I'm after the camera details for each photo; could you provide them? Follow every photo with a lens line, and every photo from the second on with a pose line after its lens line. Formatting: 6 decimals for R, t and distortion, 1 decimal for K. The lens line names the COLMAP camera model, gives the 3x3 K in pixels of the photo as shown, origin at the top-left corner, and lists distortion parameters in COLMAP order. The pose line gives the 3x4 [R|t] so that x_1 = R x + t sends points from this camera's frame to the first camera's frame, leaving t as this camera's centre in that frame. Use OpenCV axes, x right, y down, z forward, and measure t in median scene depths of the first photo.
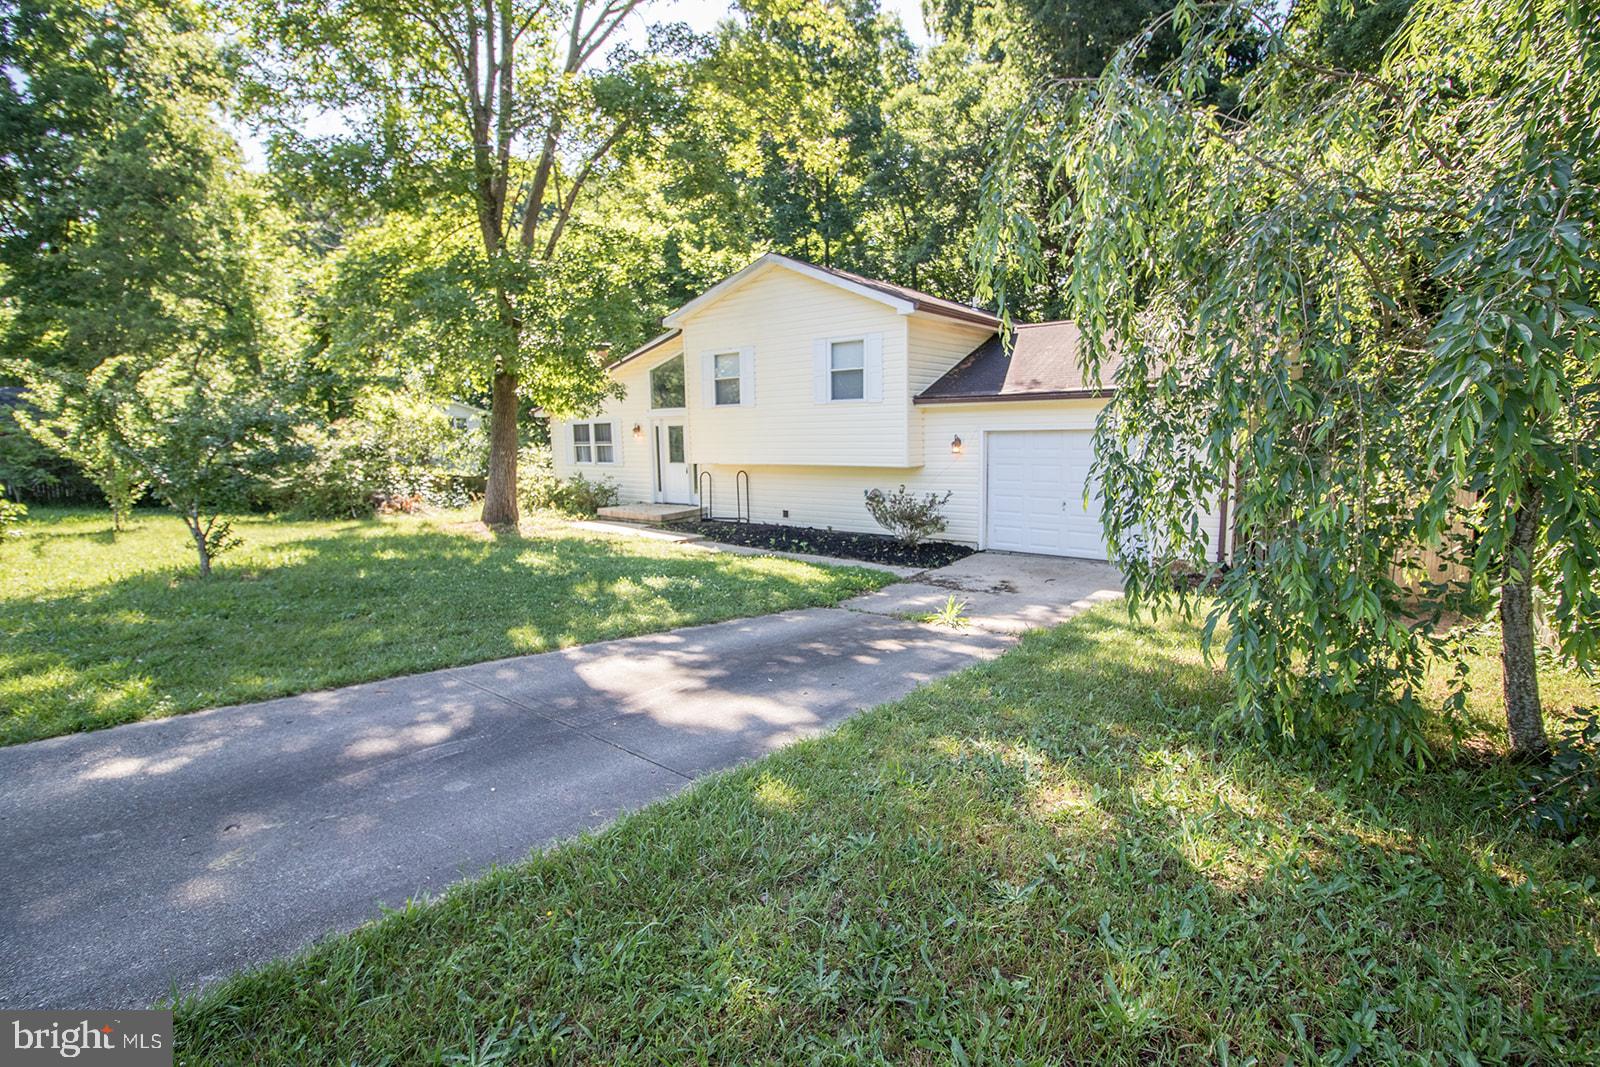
lens RADIAL K [[742.6, 0, 792.1], [0, 742.6, 534.5], [0, 0, 1]] dist [-0.000403, -0.013249]
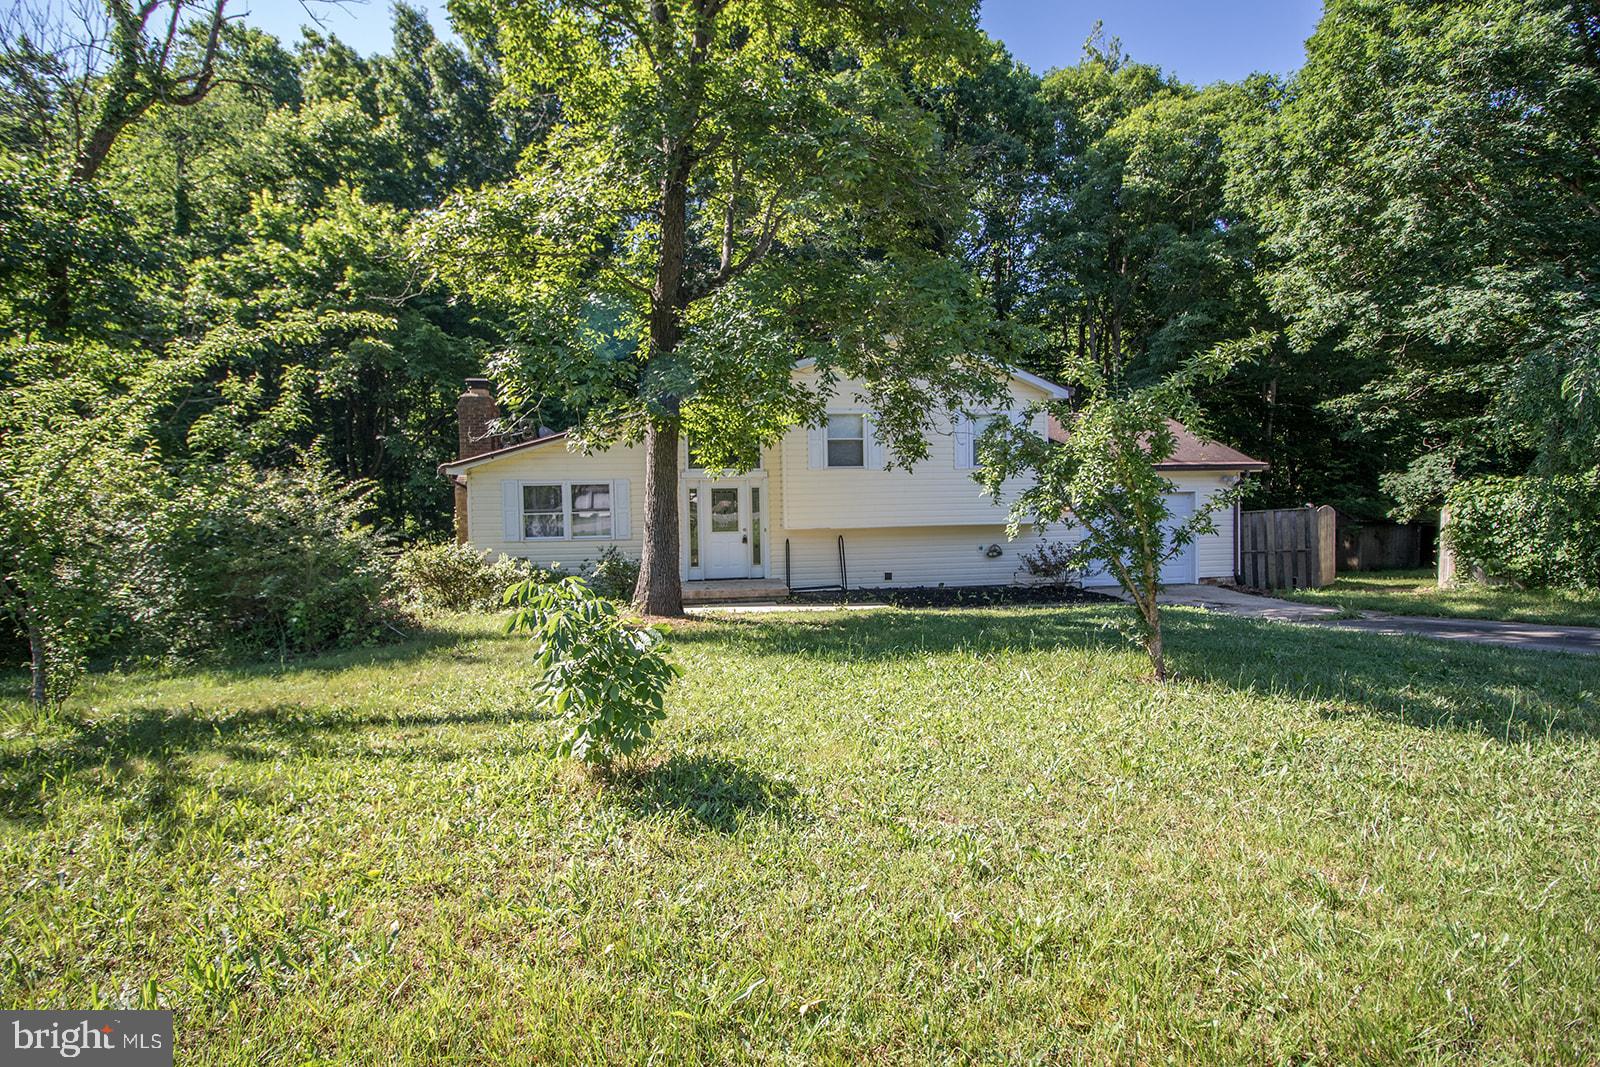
lens RADIAL K [[742.1, 0, 801.5], [0, 742.1, 517.4], [0, 0, 1]] dist [-0.000552, -0.013379]
pose [[0.677653, -0.010936, 0.735300, -0.811715], [0.106584, 0.990792, -0.083492, -0.035059], [-0.727617, 0.134950, 0.672579, 0.399146]]
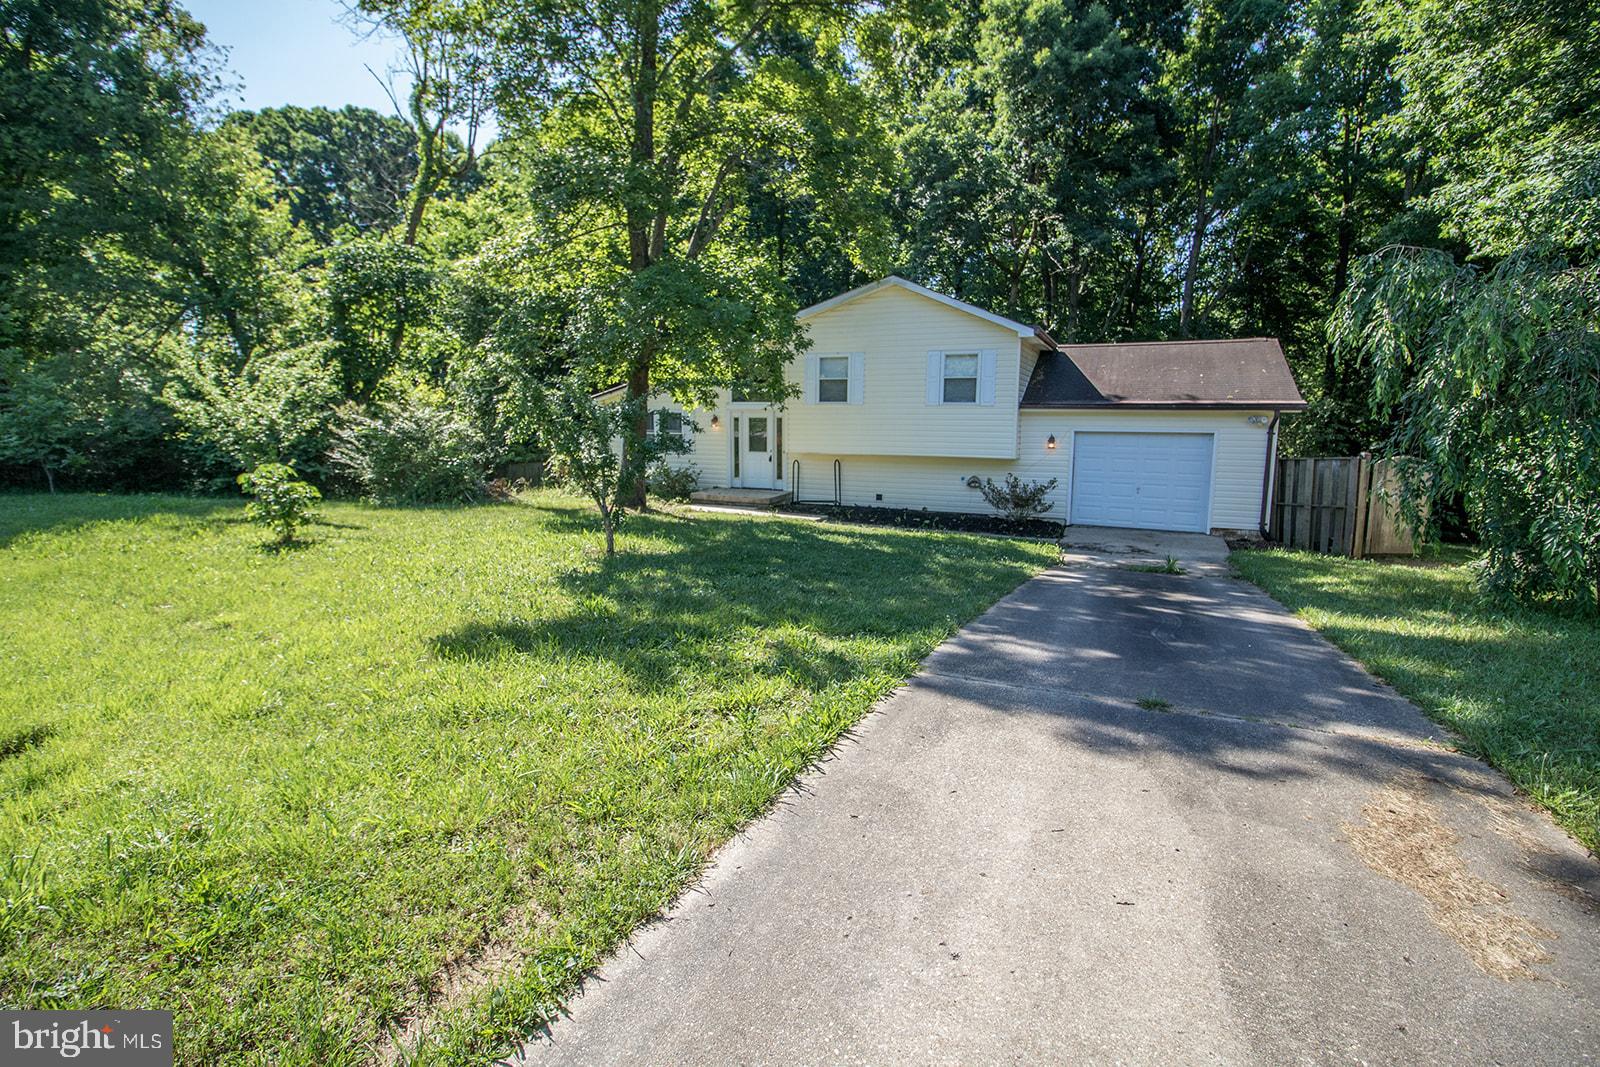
lens RADIAL K [[743.4, 0, 797.3], [0, 743.4, 526.0], [0, 0, 1]] dist [-0.001182, -0.014116]
pose [[0.969012, -0.010650, 0.246785, -0.416566], [0.009261, 0.999934, 0.006788, 0.008155], [-0.246841, -0.004292, 0.969046, -0.096331]]
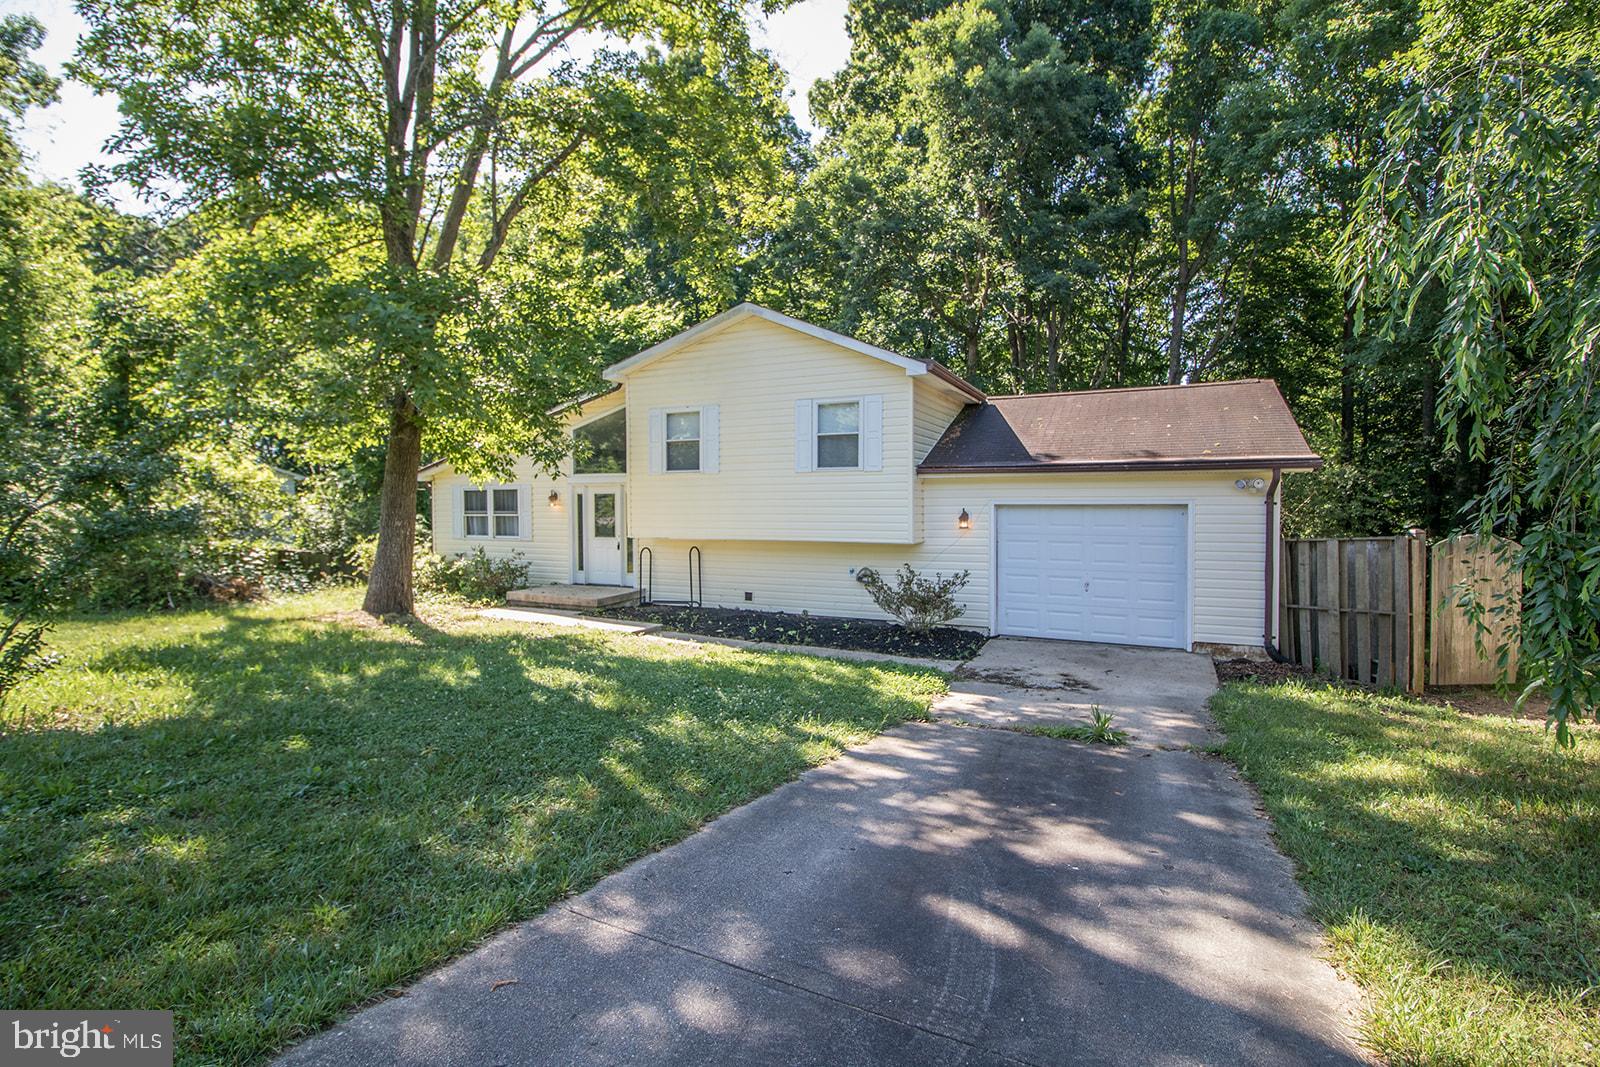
lens RADIAL K [[743.4, 0, 797.3], [0, 743.4, 526.0], [0, 0, 1]] dist [-0.001182, -0.014116]
pose [[0.974305, 0.009329, 0.225037, -0.147802], [0.015639, 0.993928, -0.108914, -0.014060], [-0.224687, 0.109635, 0.968244, 0.136627]]
